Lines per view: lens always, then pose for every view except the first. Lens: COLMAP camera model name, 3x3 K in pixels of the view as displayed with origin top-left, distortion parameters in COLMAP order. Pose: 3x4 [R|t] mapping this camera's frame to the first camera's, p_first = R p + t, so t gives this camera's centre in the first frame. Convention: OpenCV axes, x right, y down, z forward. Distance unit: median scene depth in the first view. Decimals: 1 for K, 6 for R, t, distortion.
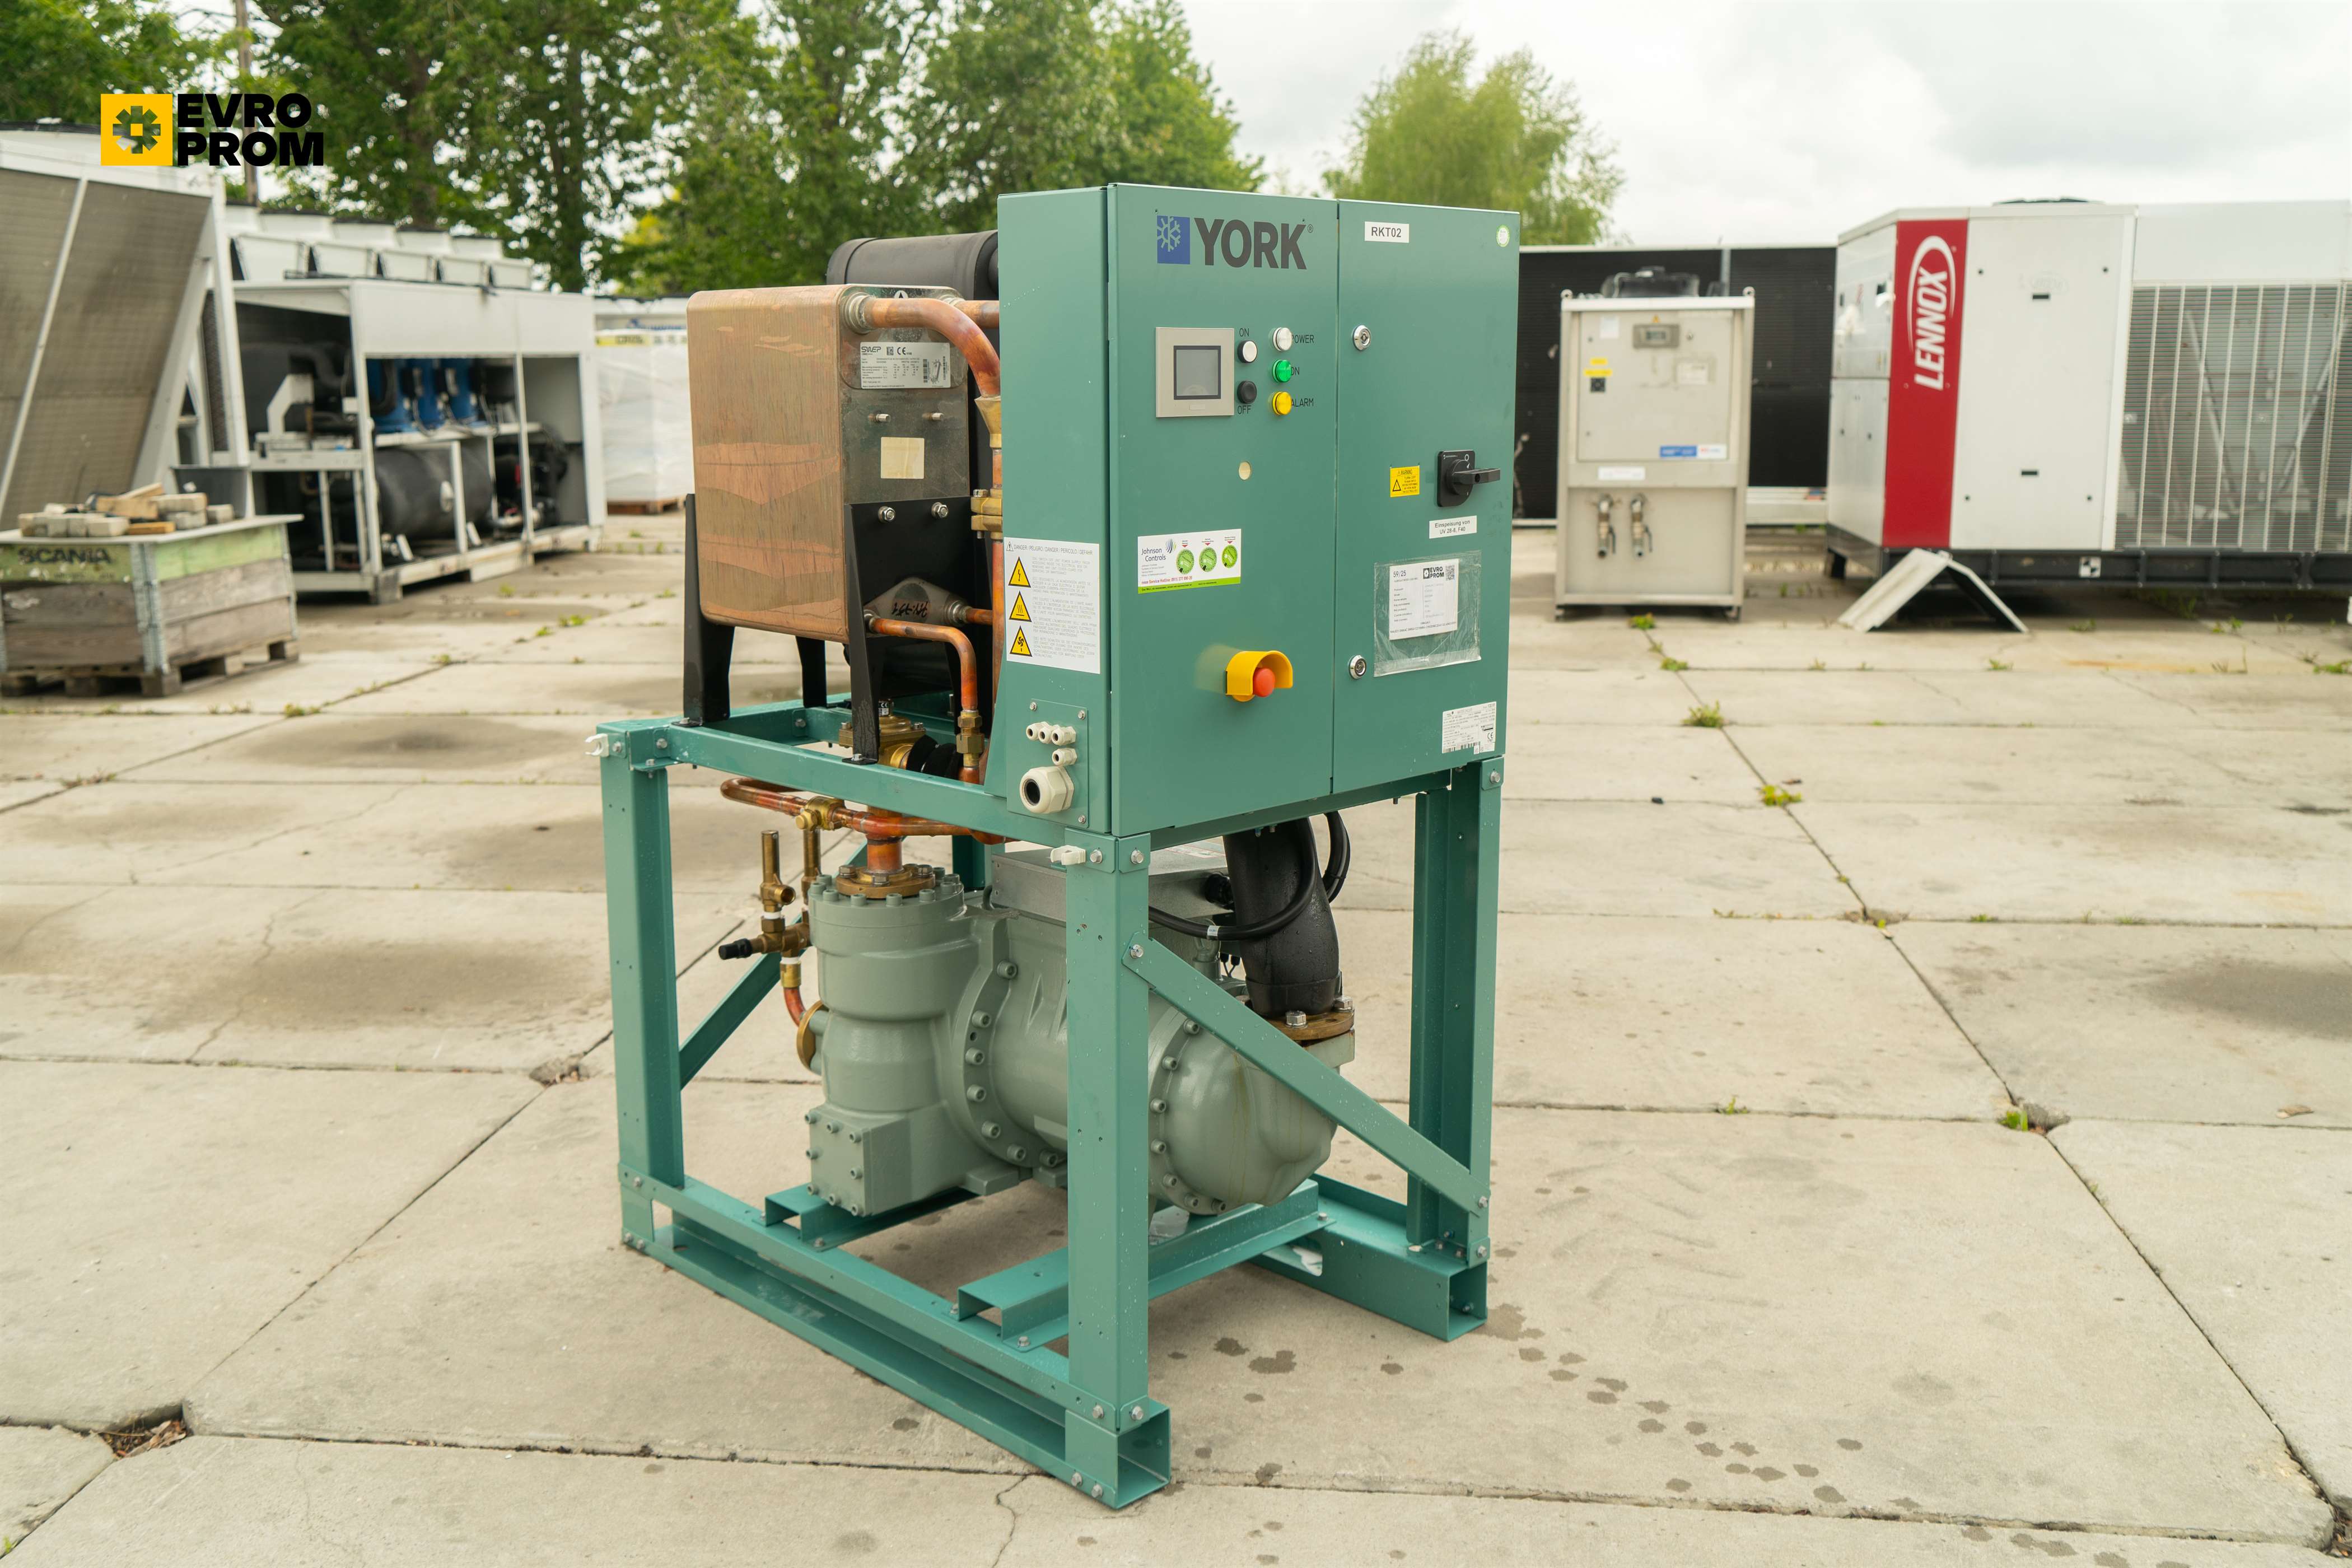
lens RADIAL K [[2143.8, 0, 1172.9], [0, 2143.8, 771.7], [0, 0, 1]] dist [0.003984, 0.000000]
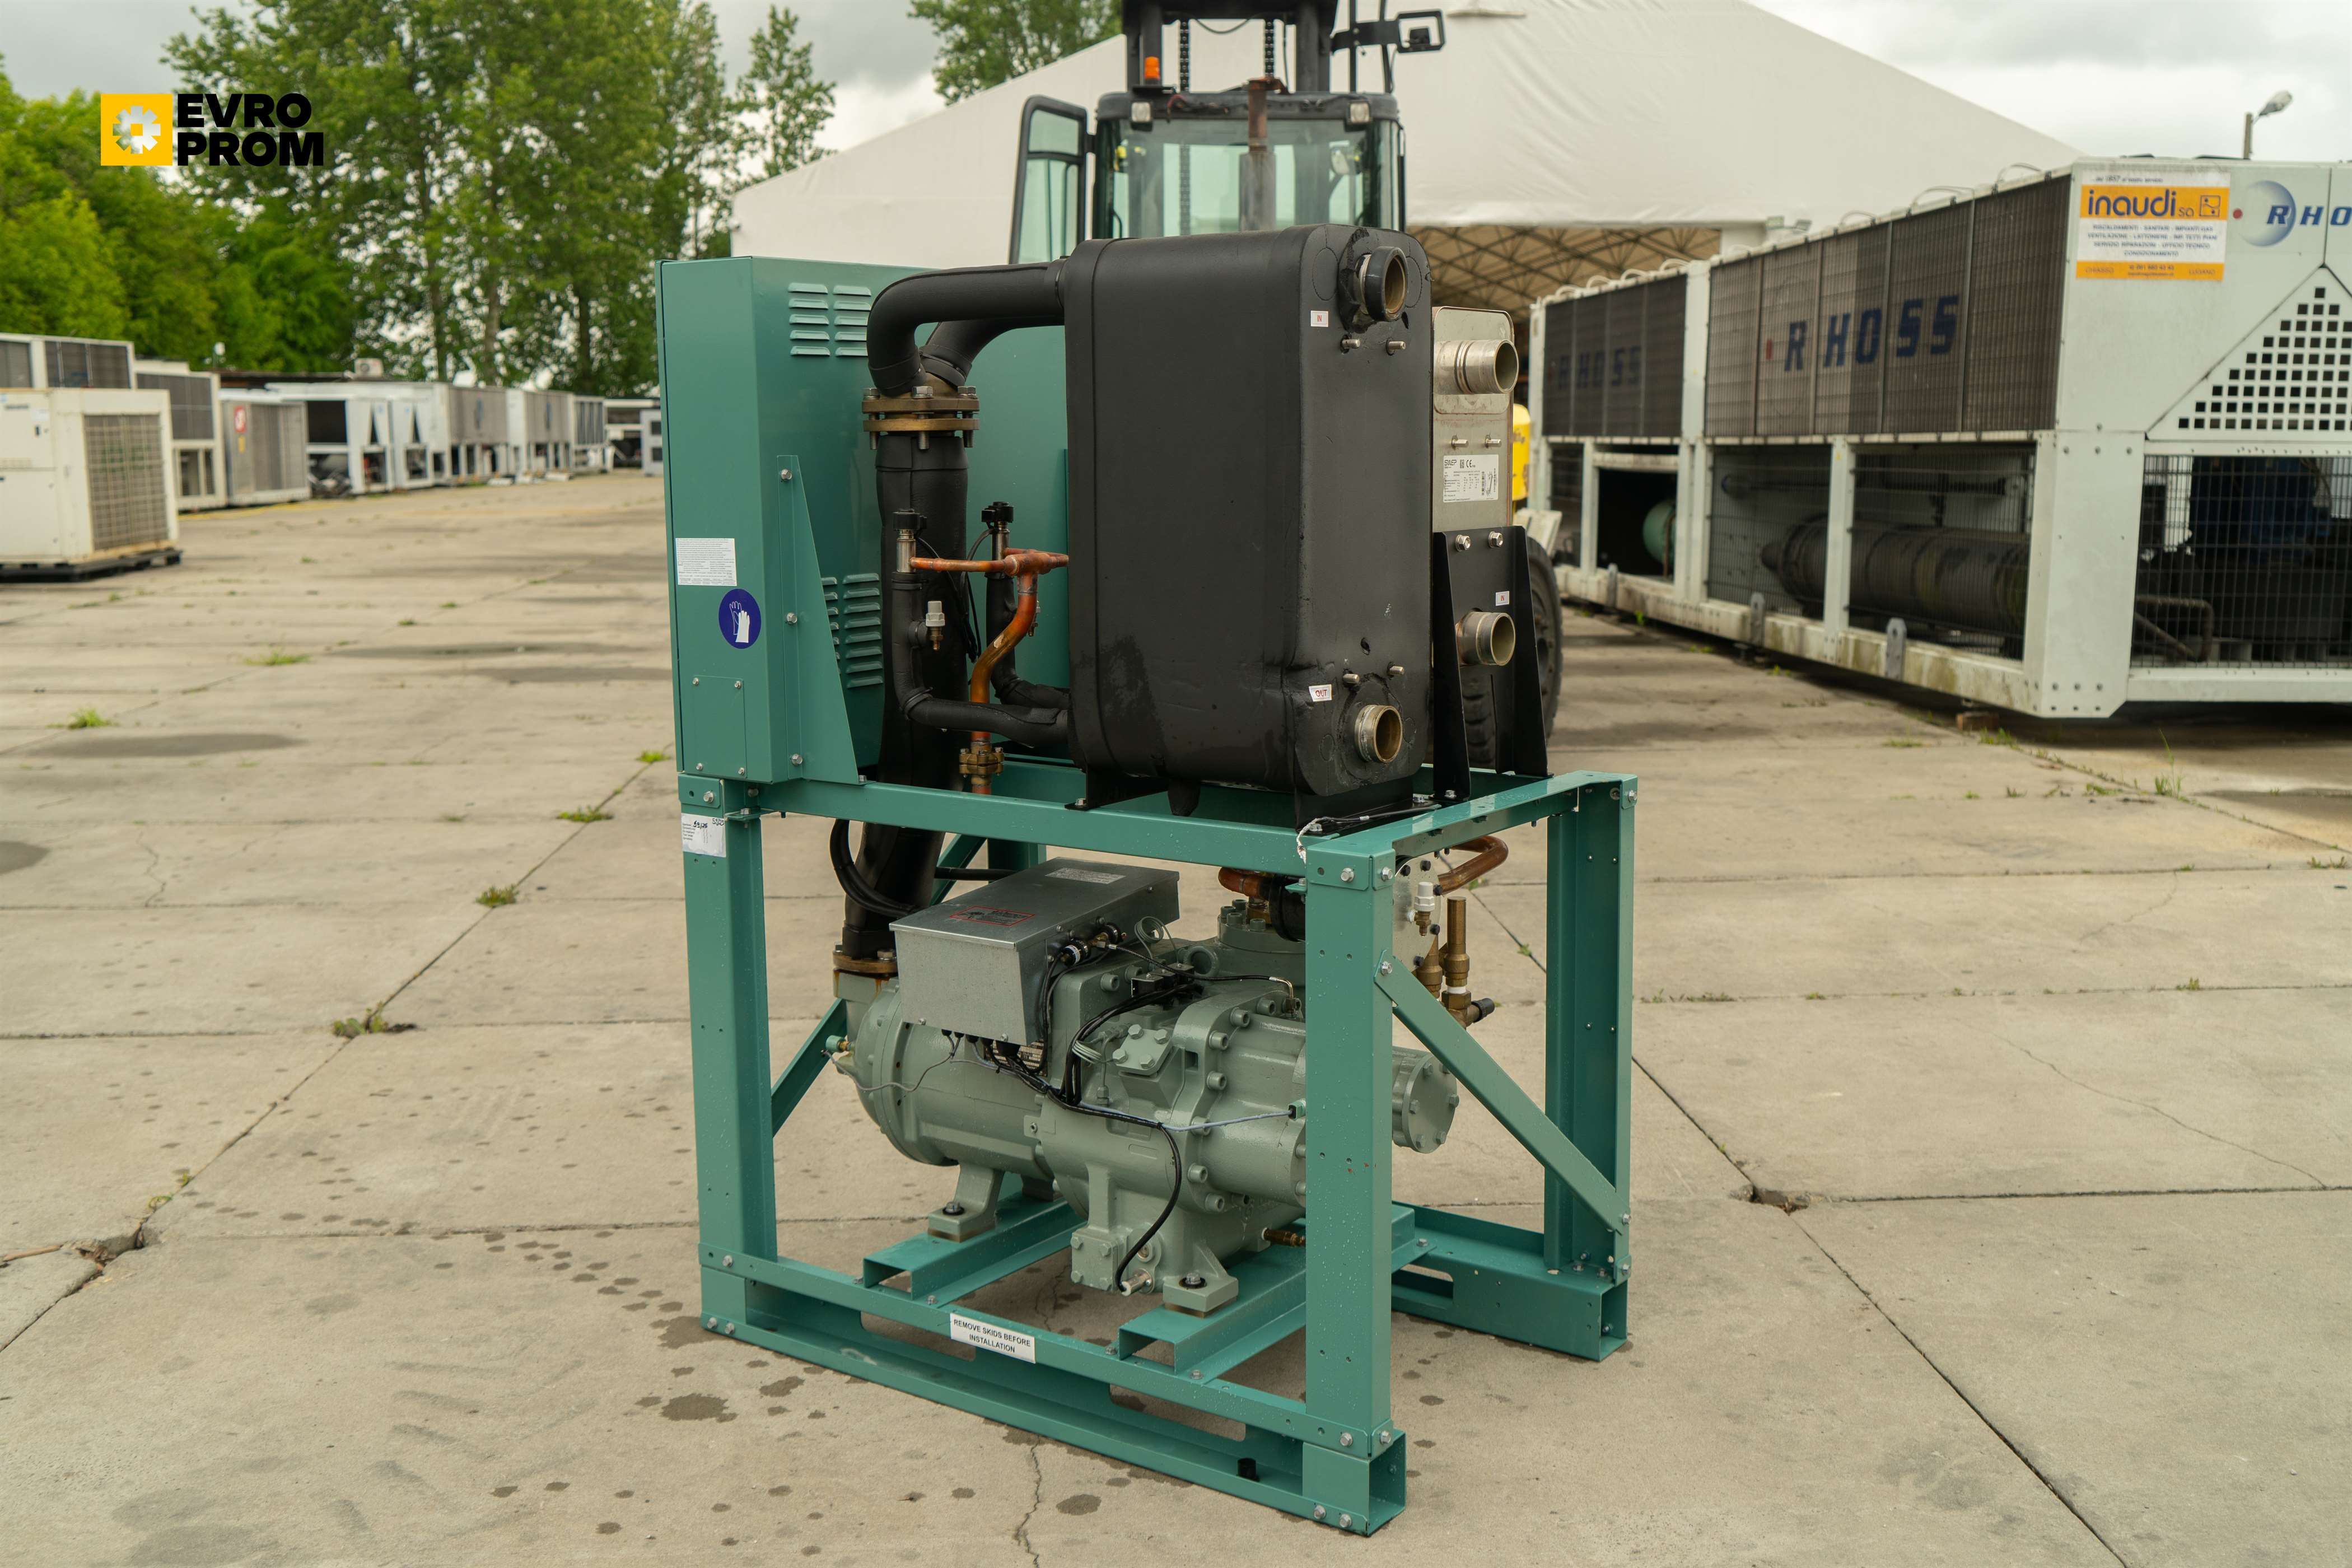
lens RADIAL K [[2305.2, 0, 1178.3], [0, 2305.2, 790.2], [0, 0, 1]] dist [0.008234, 0.000000]
pose [[-0.985523, 0.040530, -0.164627, 0.027408], [-0.018777, 0.938941, 0.343566, -0.108971], [0.168500, 0.341683, -0.924587, 0.582036]]
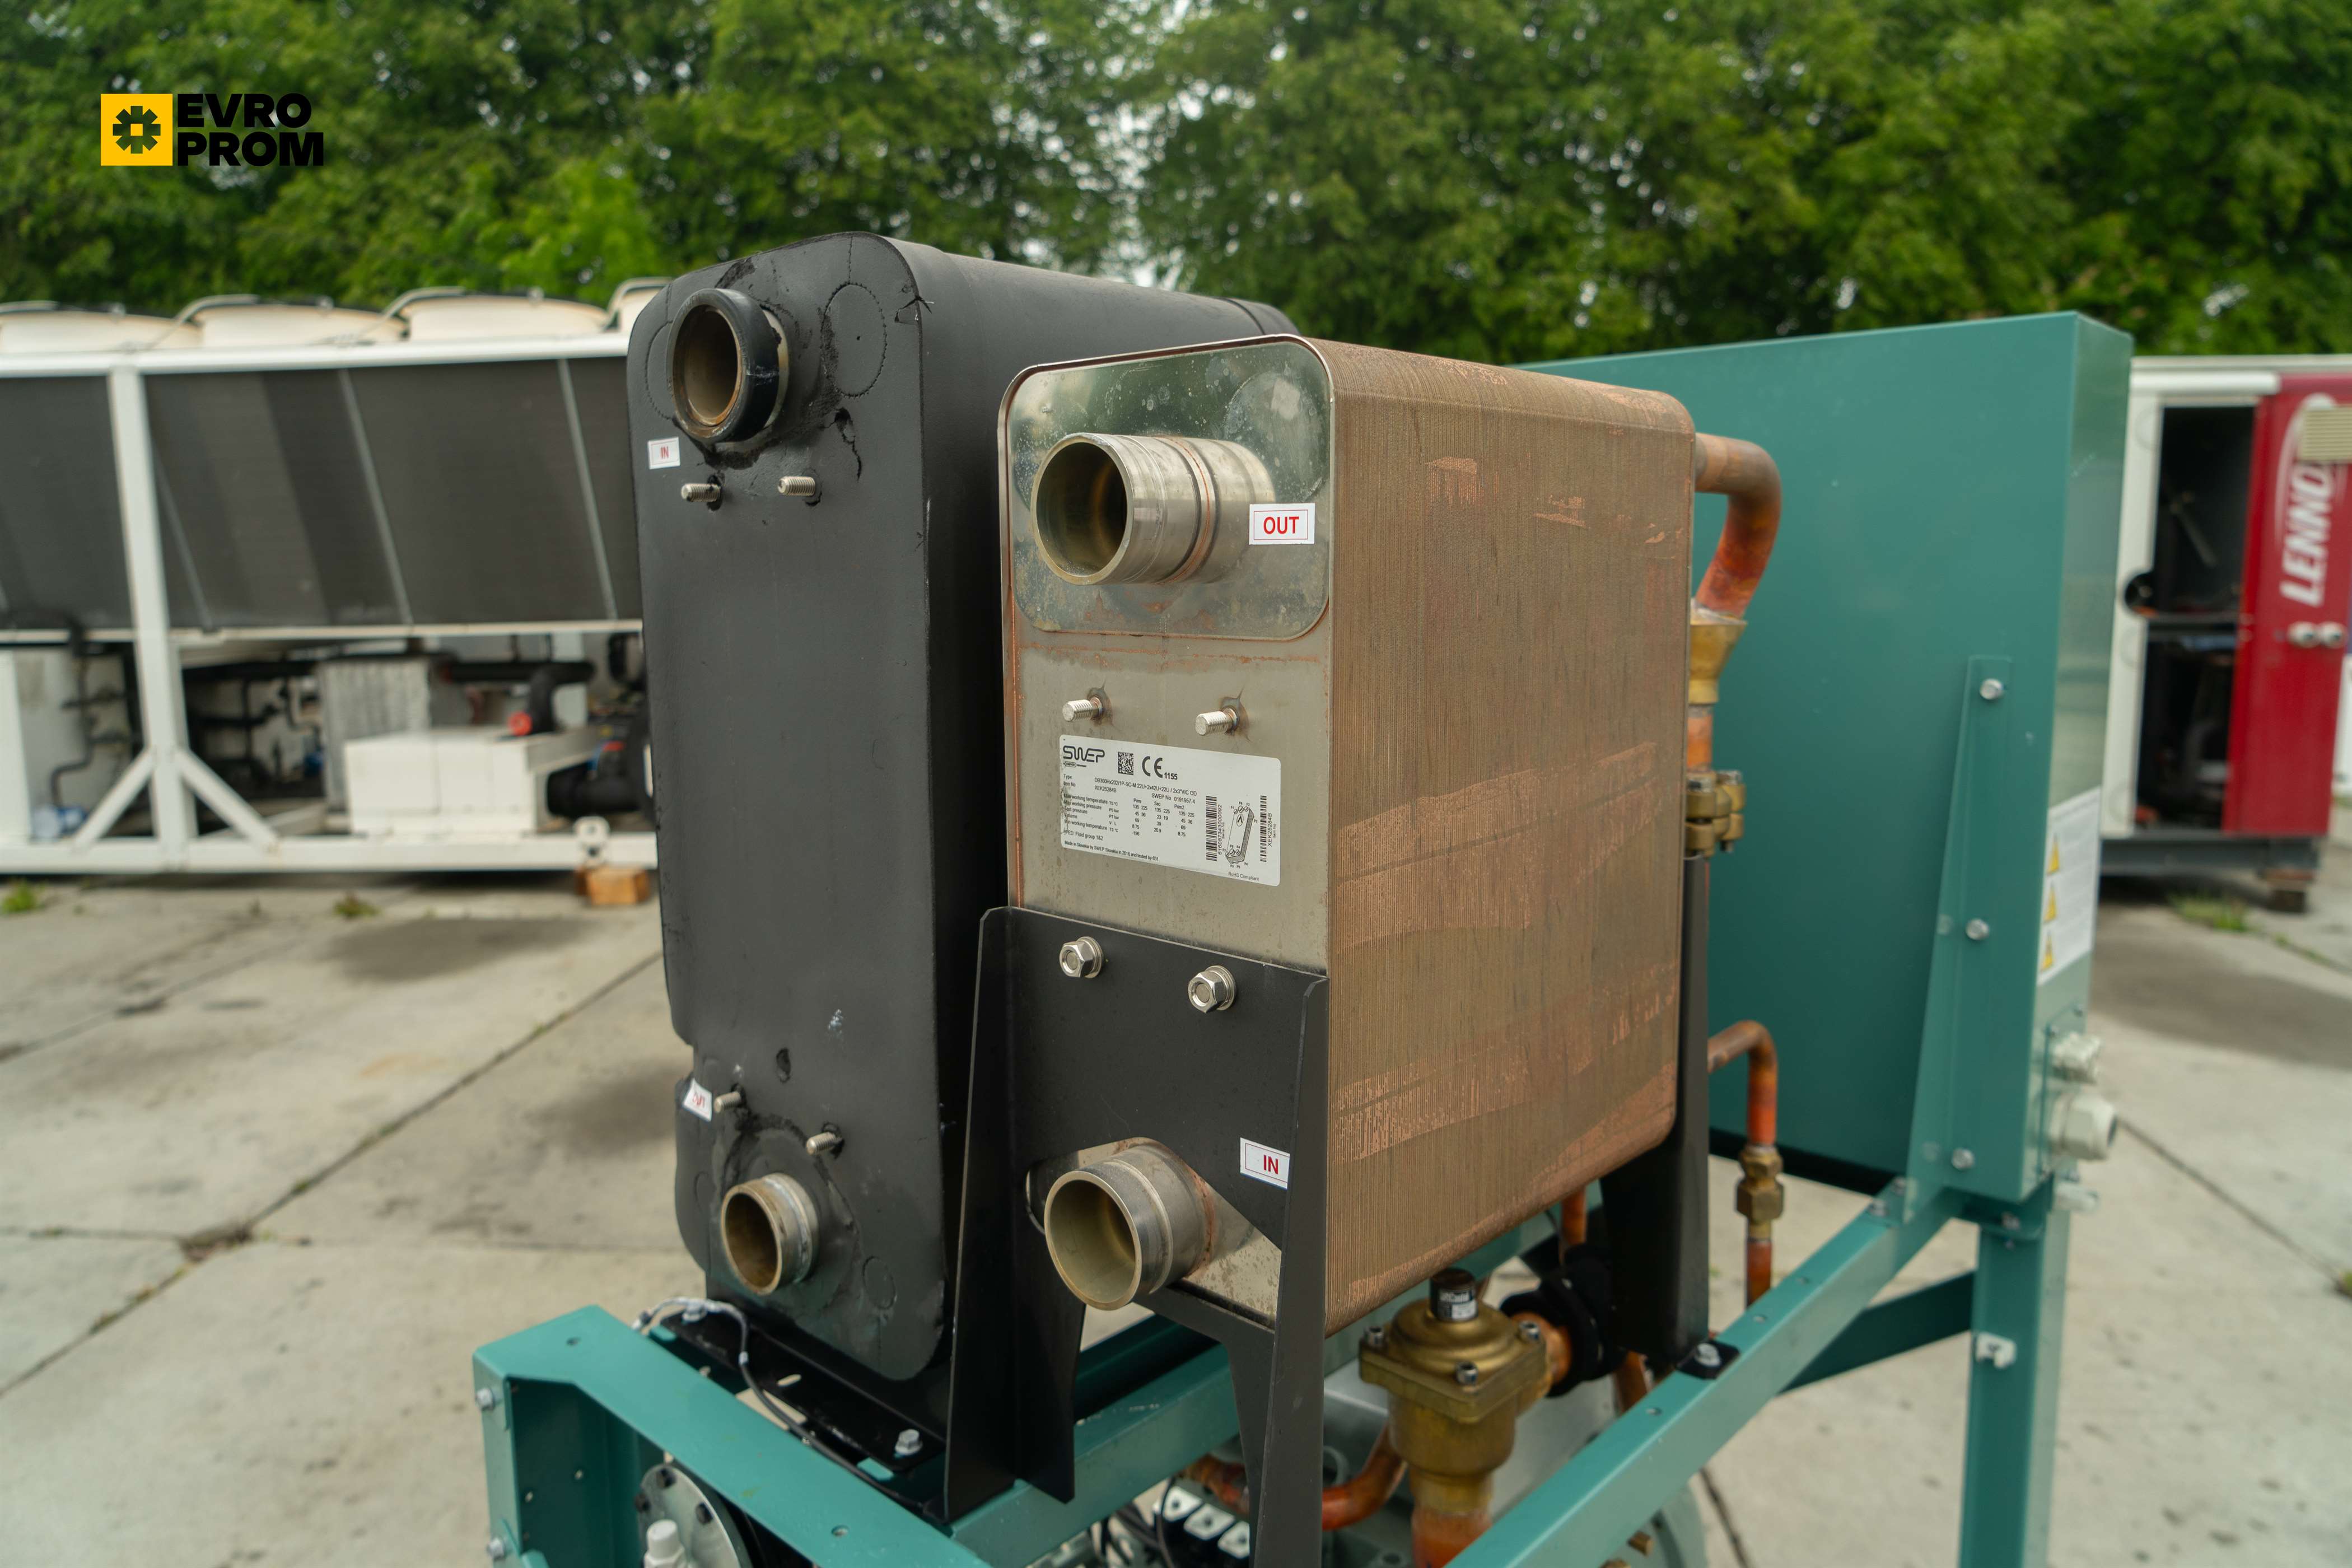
lens RADIAL K [[1574.9, 0, 1182.2], [0, 1574.9, 767.1], [0, 0, 1]] dist [-0.022487, 0.010453]
pose [[-0.041733, -0.128347, 0.990851, -0.133540], [0.200233, 0.970521, 0.134147, -0.058057], [-0.978859, 0.203999, -0.014803, 0.303777]]
